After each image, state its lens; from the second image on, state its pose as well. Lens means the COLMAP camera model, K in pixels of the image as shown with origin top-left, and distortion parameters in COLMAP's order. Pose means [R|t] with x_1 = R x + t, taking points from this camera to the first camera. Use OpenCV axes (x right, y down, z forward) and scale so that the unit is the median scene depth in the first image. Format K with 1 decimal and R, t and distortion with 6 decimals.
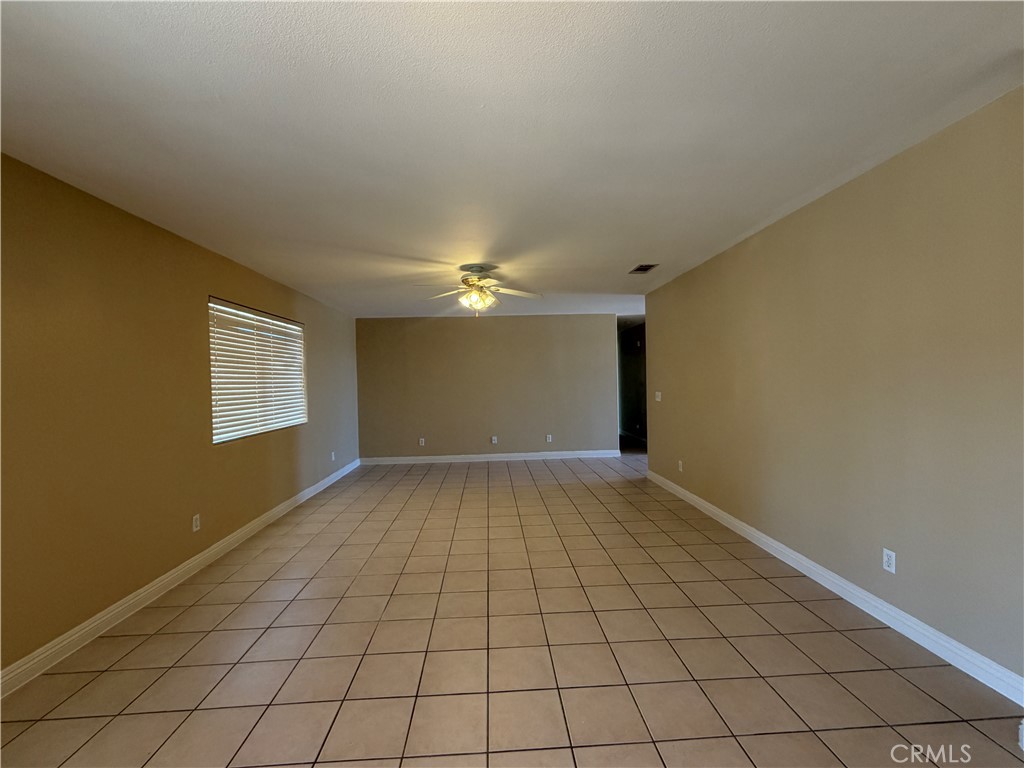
lens RADIAL K [[439.8, 0, 509.8], [0, 439.8, 386.2], [0, 0, 1]] dist [-0.001463, -0.000052]
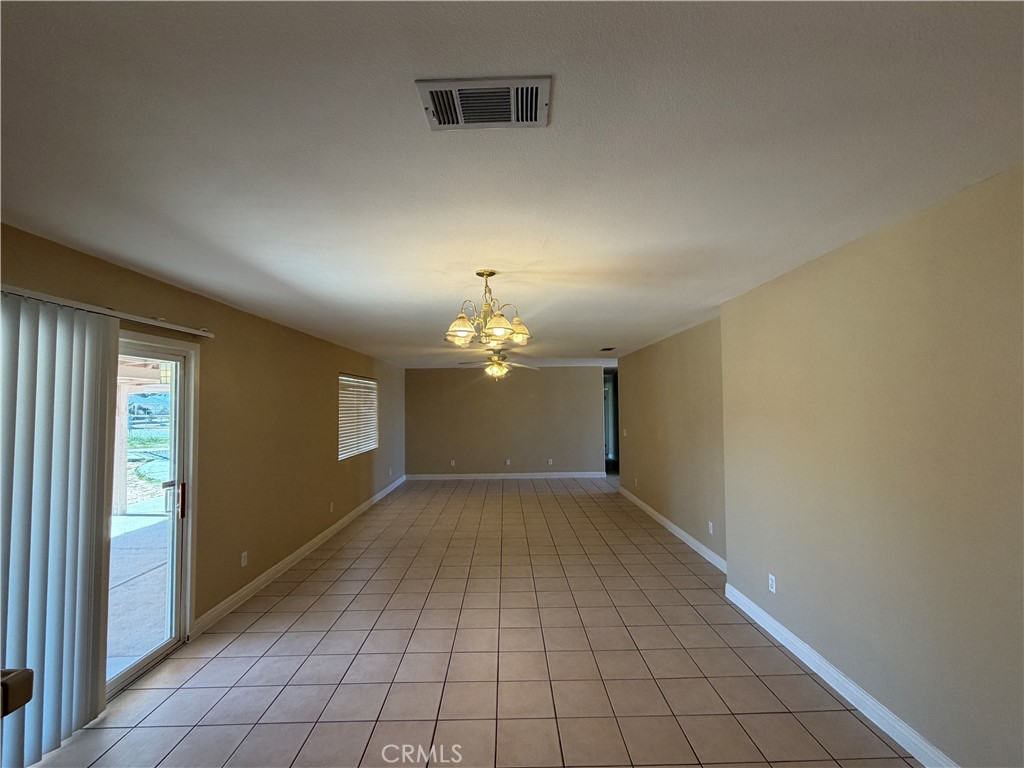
lens RADIAL K [[439.8, 0, 514.6], [0, 439.8, 384.8], [0, 0, 1]] dist [-0.001463, -0.000052]
pose [[0.999593, 0.011580, -0.026085, 0.022508], [-0.013057, 0.998279, -0.057172, -0.046027], [0.025378, 0.057489, 0.998024, -0.437018]]
